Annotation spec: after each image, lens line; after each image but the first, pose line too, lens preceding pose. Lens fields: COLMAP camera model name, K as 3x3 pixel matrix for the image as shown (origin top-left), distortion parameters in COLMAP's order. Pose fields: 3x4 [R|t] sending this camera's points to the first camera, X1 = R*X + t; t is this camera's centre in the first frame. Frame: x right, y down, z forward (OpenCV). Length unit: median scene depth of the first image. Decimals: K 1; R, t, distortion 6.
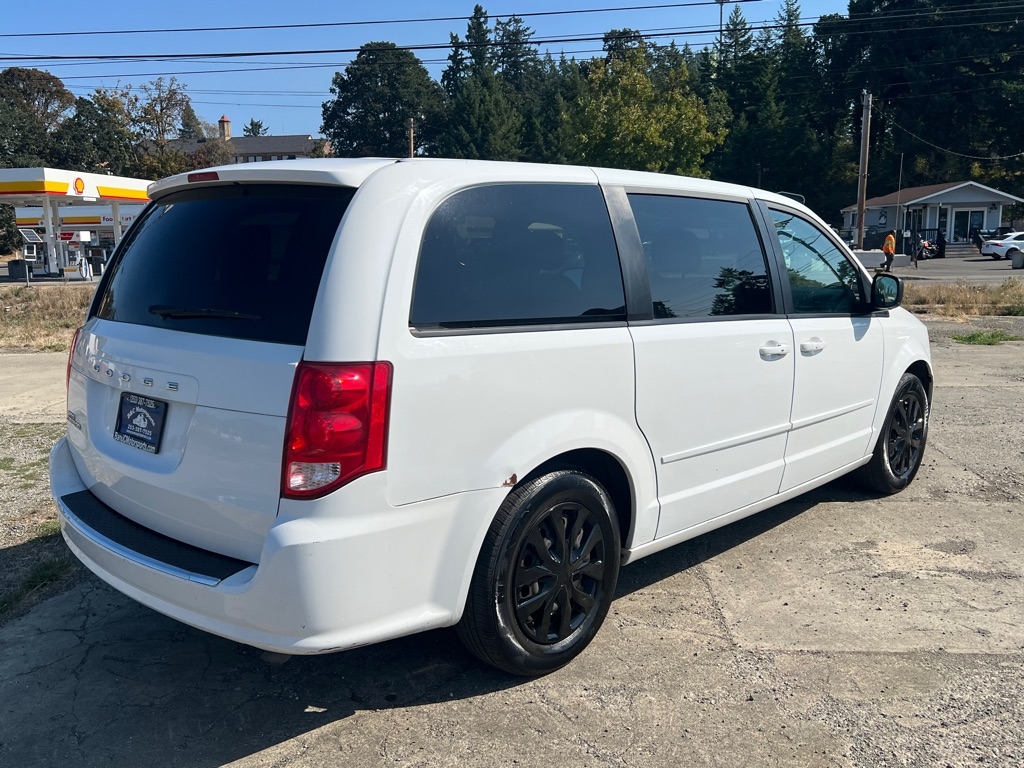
lens RADIAL K [[890.9, 0, 508.5], [0, 890.9, 395.7], [0, 0, 1]] dist [0.048702, -0.065002]
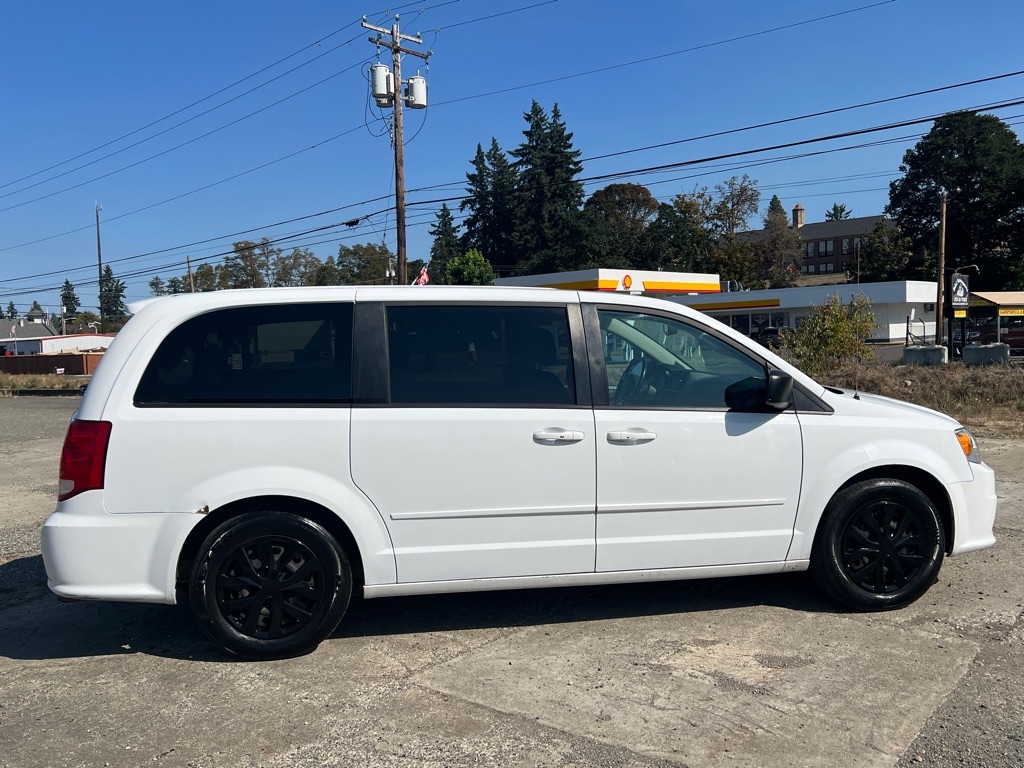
lens RADIAL K [[889.5, 0, 515.0], [0, 889.5, 389.1], [0, 0, 1]] dist [0.088468, -0.145612]
pose [[0.812236, 0.023459, -0.582856, 0.100164], [-0.080878, 0.994069, -0.072698, -0.002744], [0.577694, 0.106188, 0.809317, 0.006786]]
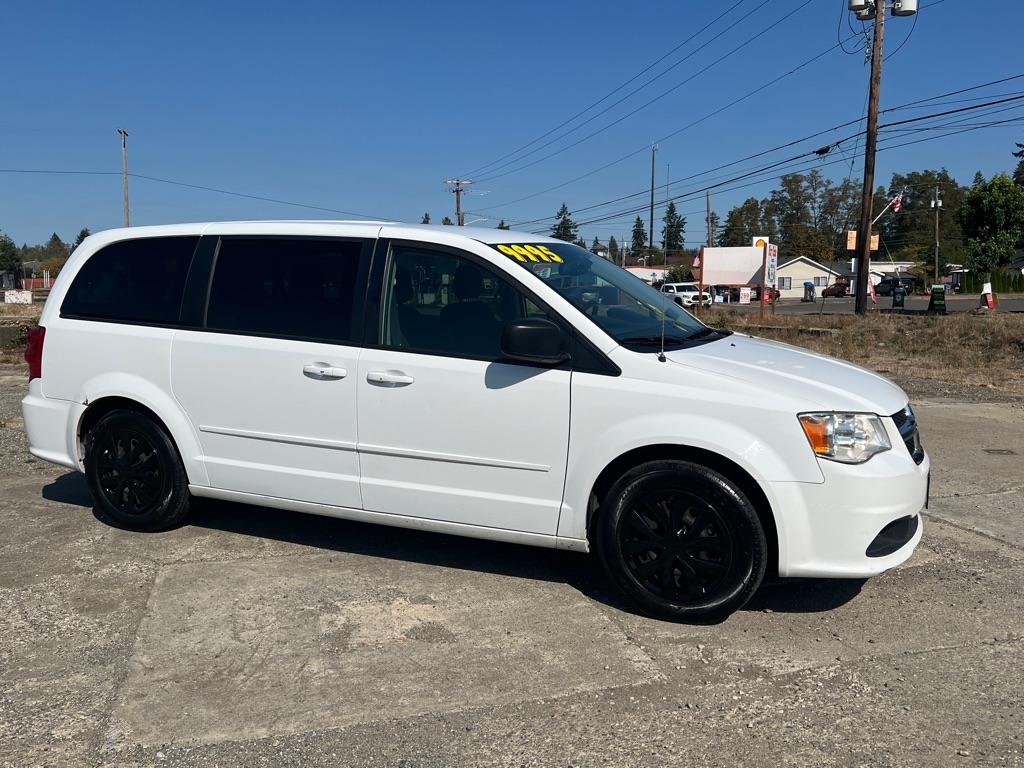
lens RADIAL K [[888.4, 0, 513.0], [0, 888.4, 379.2], [0, 0, 1]] dist [0.057467, -0.067175]
pose [[0.335735, 0.118087, -0.934525, 0.159800], [-0.165413, 0.984085, 0.064924, -0.017158], [0.927319, 0.132785, 0.349925, 0.092042]]
